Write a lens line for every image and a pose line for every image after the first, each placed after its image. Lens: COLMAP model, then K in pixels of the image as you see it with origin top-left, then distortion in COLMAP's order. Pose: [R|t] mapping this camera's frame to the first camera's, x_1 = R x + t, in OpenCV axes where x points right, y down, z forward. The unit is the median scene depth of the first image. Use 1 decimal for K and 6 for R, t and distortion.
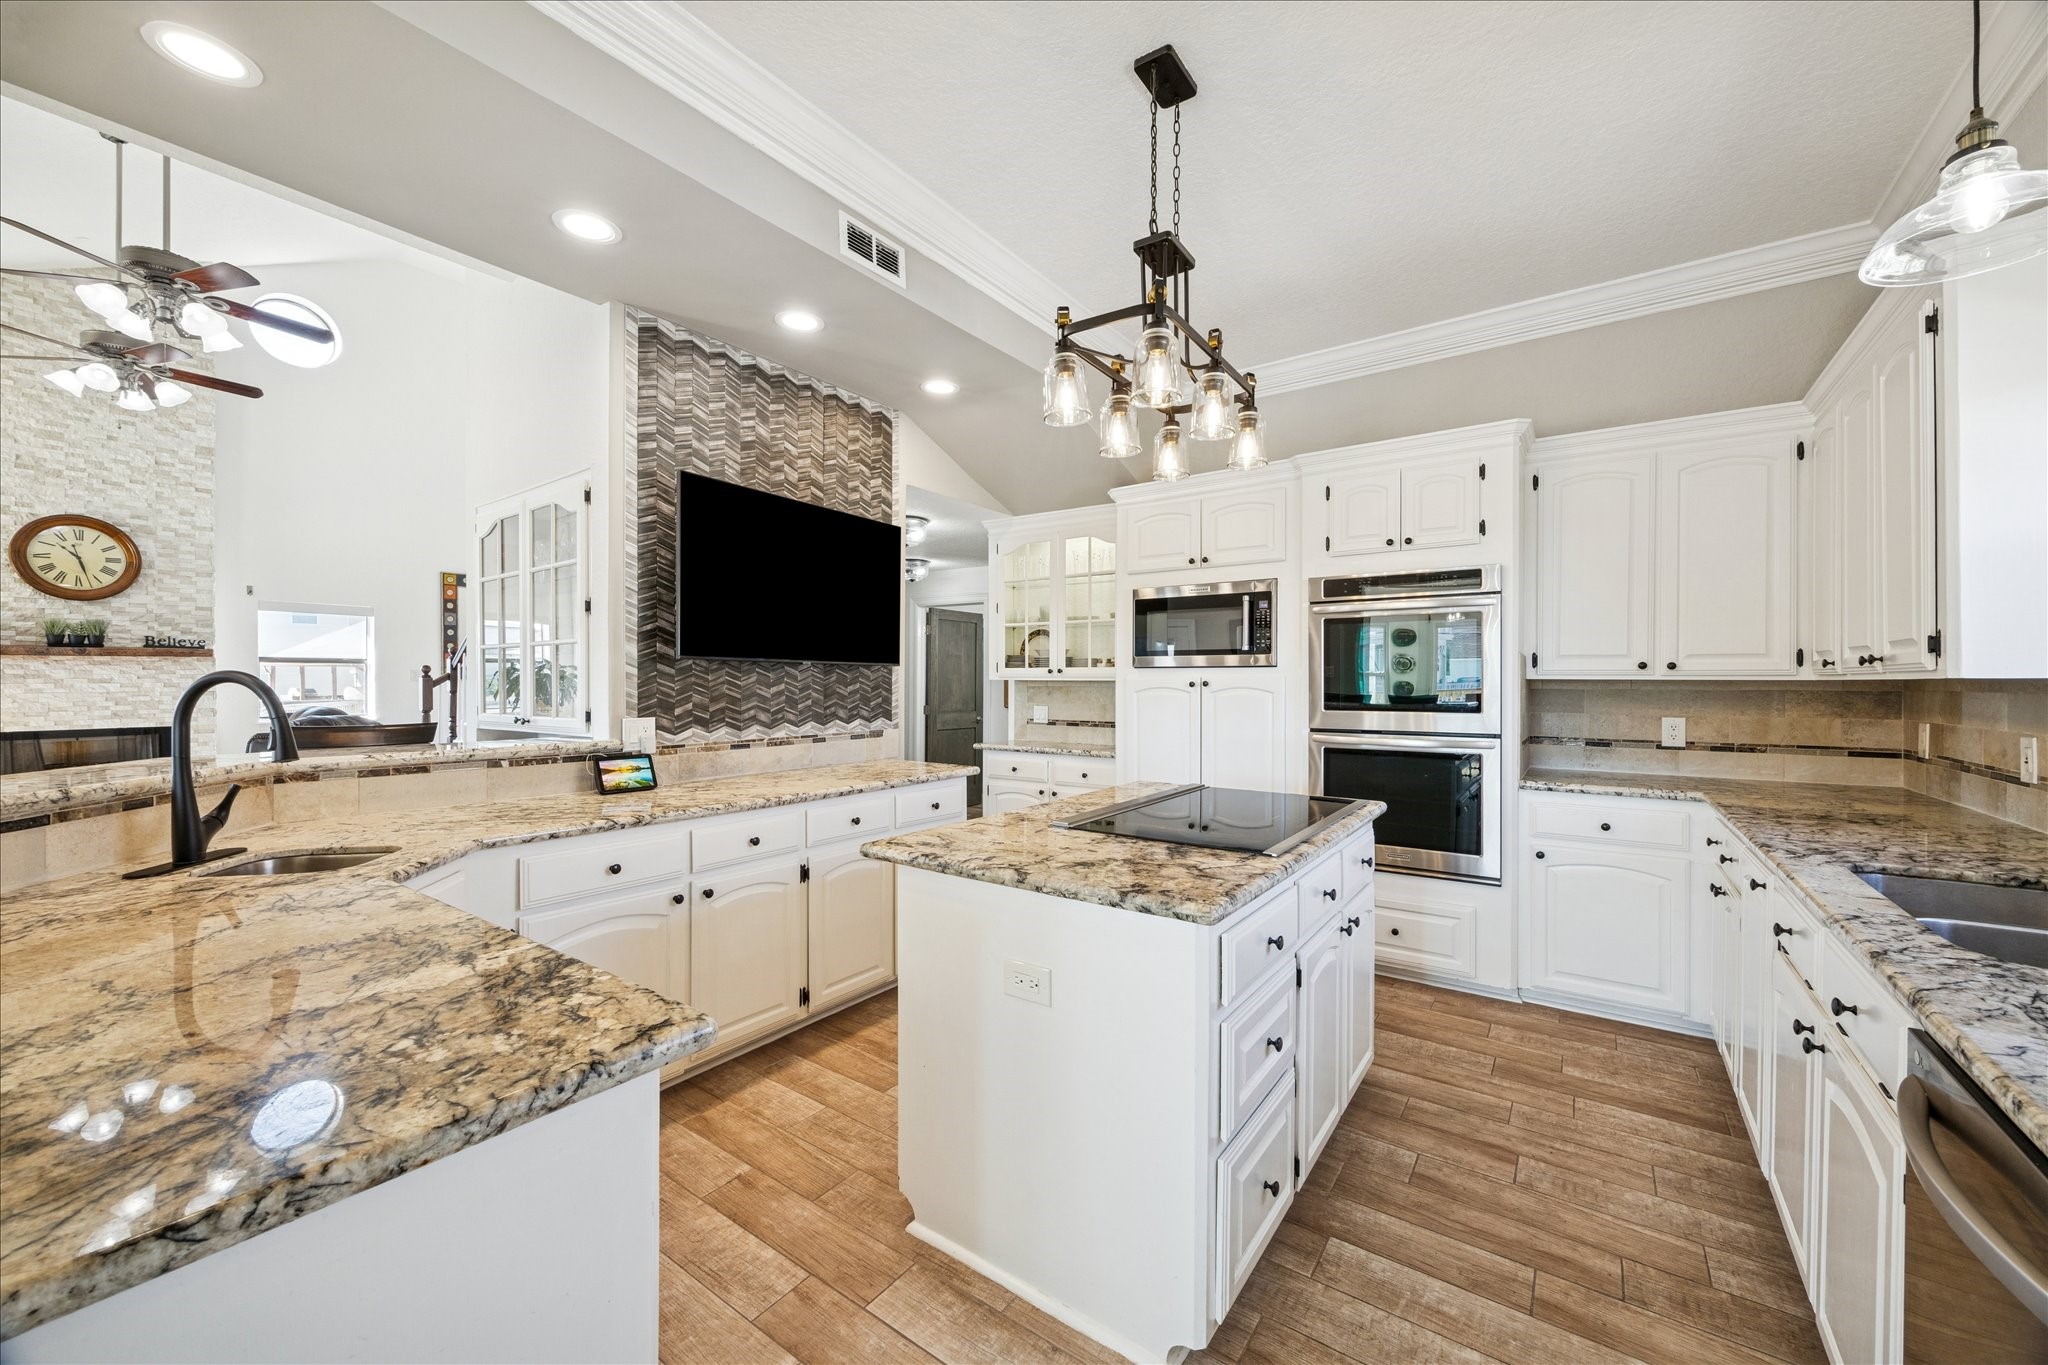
lens RADIAL K [[792.6, 0, 1024.0], [0, 792.6, 684.6], [0, 0, 1]] dist [-0.001280, -0.000179]
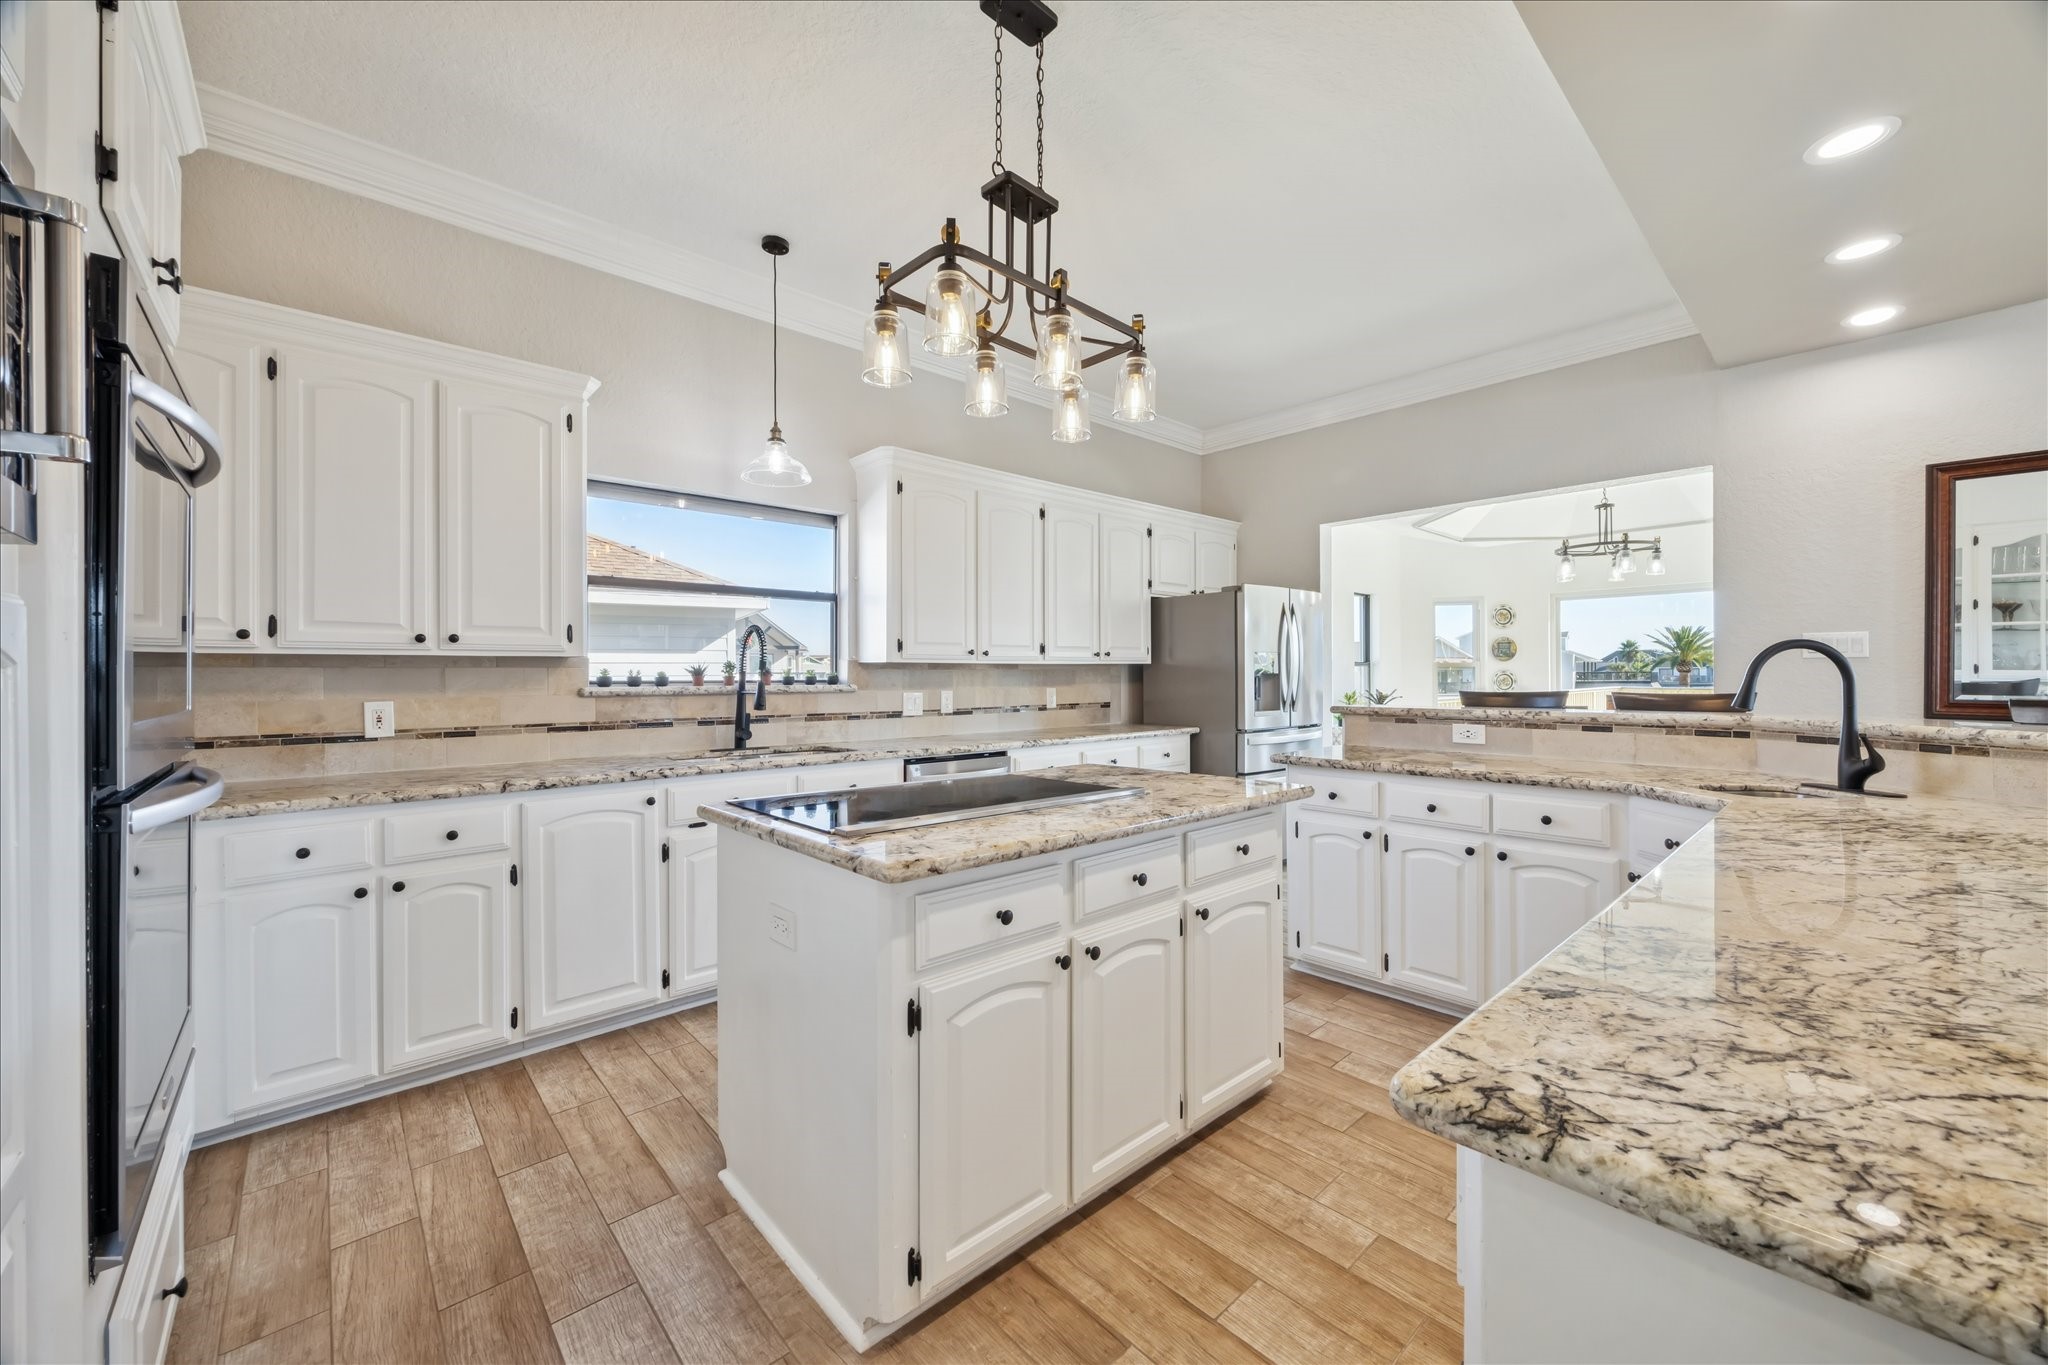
lens RADIAL K [[792.6, 0, 1020.0], [0, 792.6, 673.3], [0, 0, 1]] dist [-0.001280, -0.000179]
pose [[-0.975375, 0.003734, 0.220521, -0.018043], [0.004101, 0.999991, 0.001205, 0.014931], [-0.220514, 0.002080, -0.975382, 1.296623]]
